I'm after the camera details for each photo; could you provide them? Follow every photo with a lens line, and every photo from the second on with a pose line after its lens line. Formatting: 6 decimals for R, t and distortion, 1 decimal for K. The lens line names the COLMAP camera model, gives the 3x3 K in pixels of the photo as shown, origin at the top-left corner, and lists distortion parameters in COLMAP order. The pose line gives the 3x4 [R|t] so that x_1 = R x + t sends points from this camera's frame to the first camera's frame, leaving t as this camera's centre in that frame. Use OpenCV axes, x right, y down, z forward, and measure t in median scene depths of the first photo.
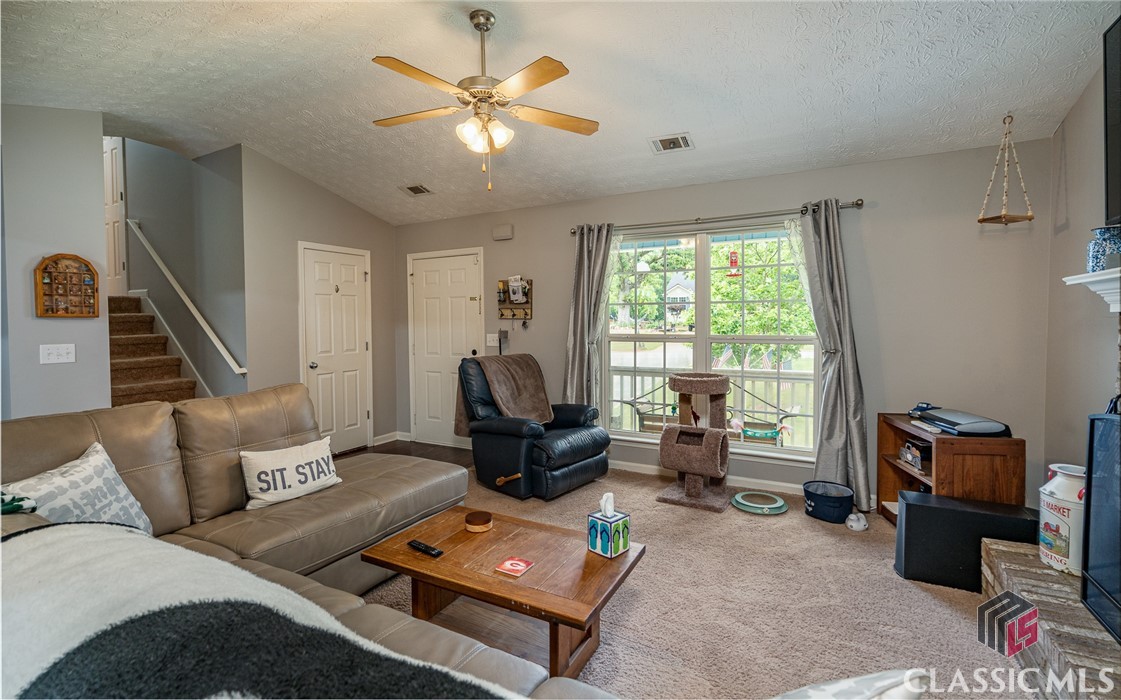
lens RADIAL K [[520.0, 0, 545.4], [0, 520.0, 318.0], [0, 0, 1]] dist [0.000014, -0.000042]
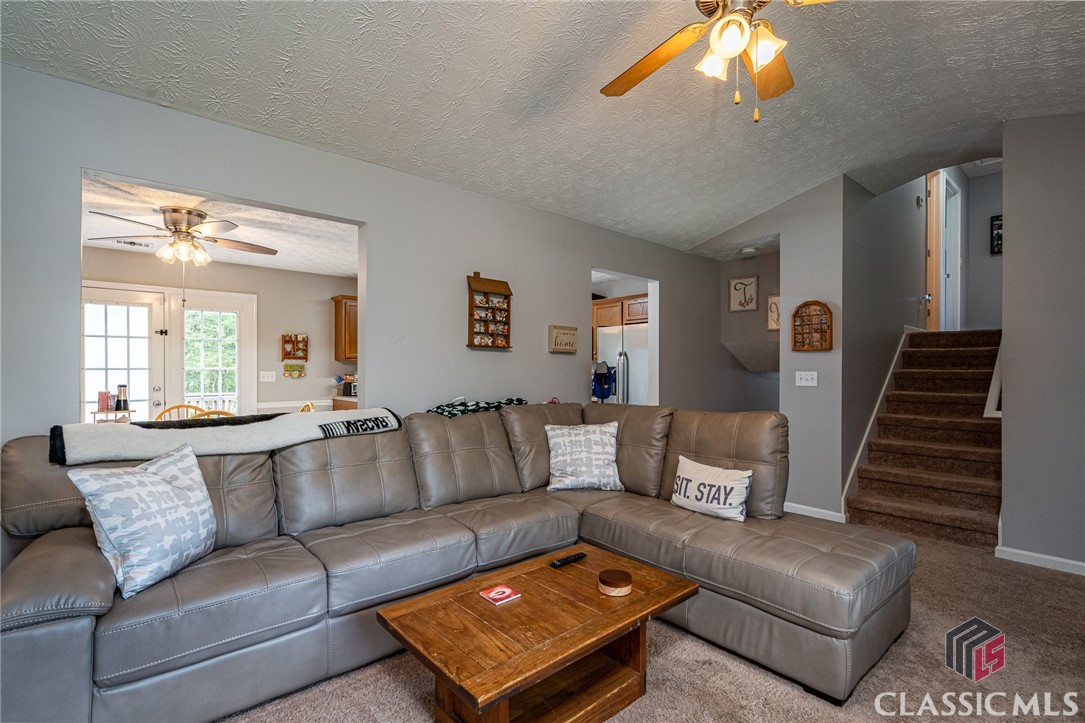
lens RADIAL K [[498.3, 0, 542.5], [0, 498.3, 361.5], [0, 0, 1]] dist [-0.000391, -0.000052]
pose [[-0.343949, -0.011341, -0.938920, 0.563530], [0.004169, 0.999899, -0.013605, 0.050377], [0.938979, -0.008594, -0.343867, 1.019179]]
